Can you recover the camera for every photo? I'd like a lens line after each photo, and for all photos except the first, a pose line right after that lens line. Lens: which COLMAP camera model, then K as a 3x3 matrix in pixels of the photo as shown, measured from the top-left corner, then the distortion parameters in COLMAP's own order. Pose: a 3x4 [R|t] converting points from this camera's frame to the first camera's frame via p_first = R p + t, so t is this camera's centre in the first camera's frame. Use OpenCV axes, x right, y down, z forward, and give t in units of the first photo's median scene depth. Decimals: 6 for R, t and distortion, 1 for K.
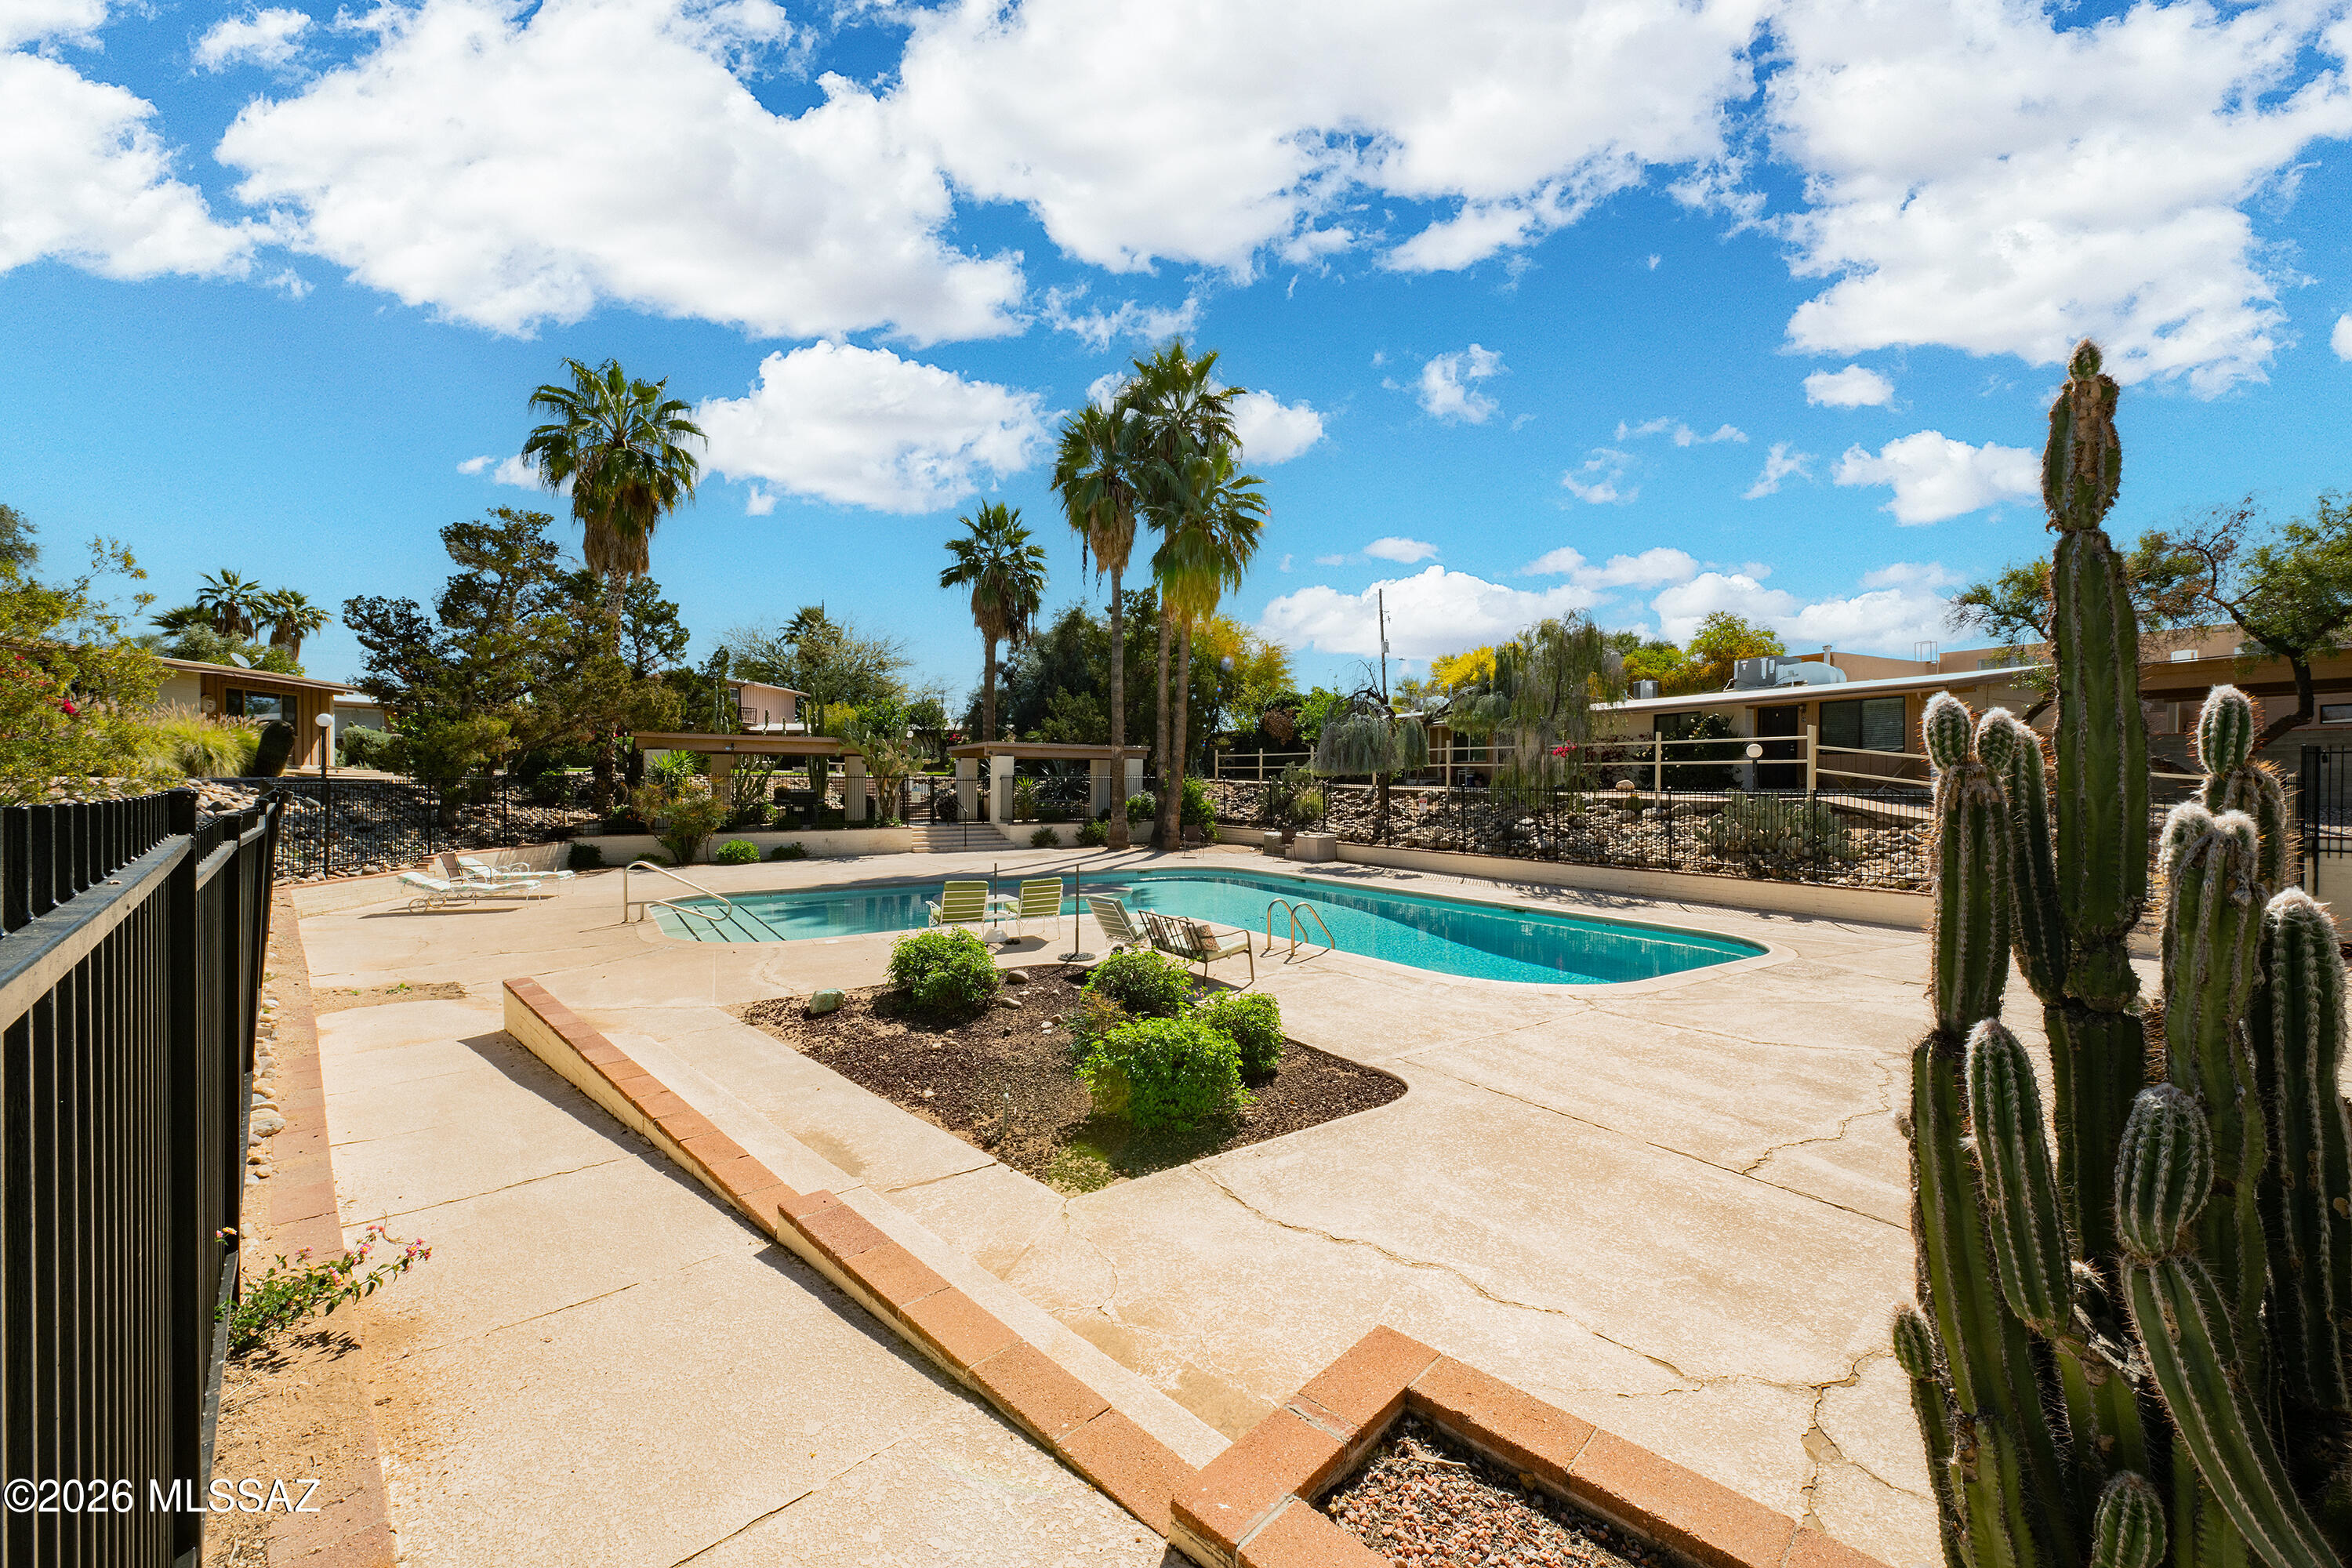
lens RADIAL K [[931.4, 0, 1191.9], [0, 931.4, 781.9], [0, 0, 1]] dist [-0.002633, -0.000206]
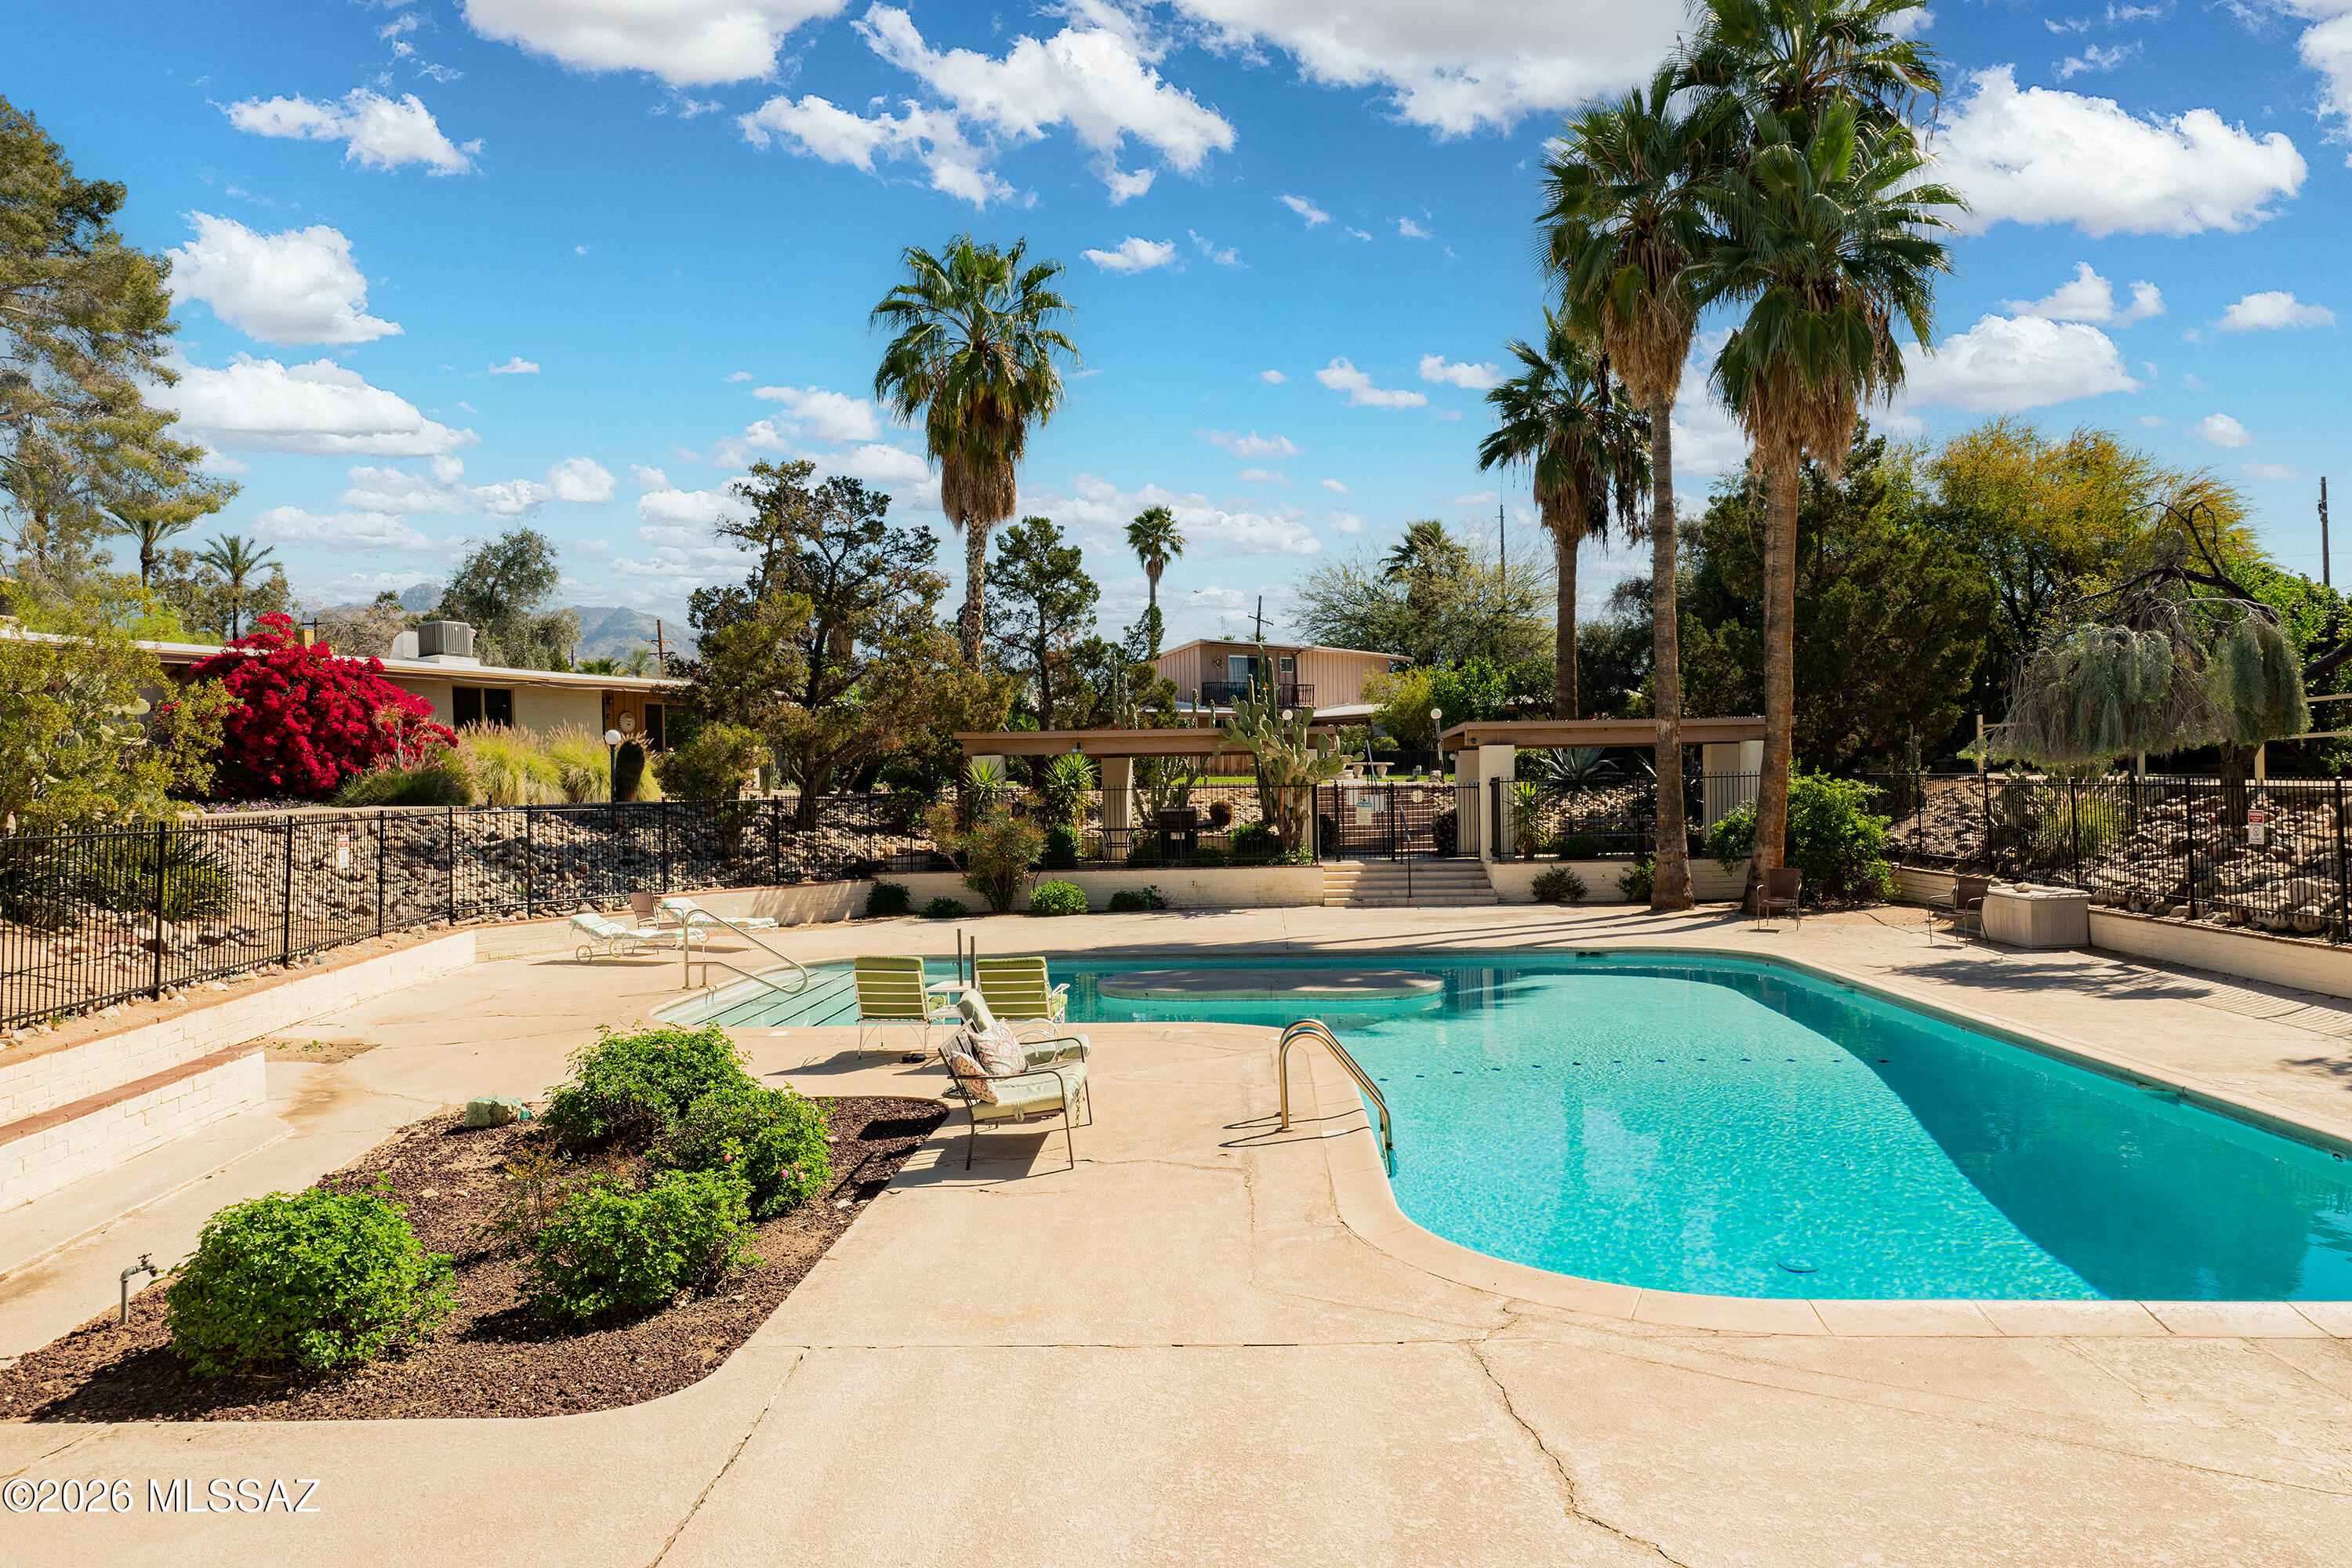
lens RADIAL K [[1524.2, 0, 1176.0], [0, 1524.2, 784.0], [0, 0, 1]] dist [0.000270, 0.003036]
pose [[0.786262, -0.021909, -0.617504, 0.259270], [0.021167, 0.999740, -0.008519, 0.000752], [0.617530, -0.006373, 0.786521, 0.136239]]
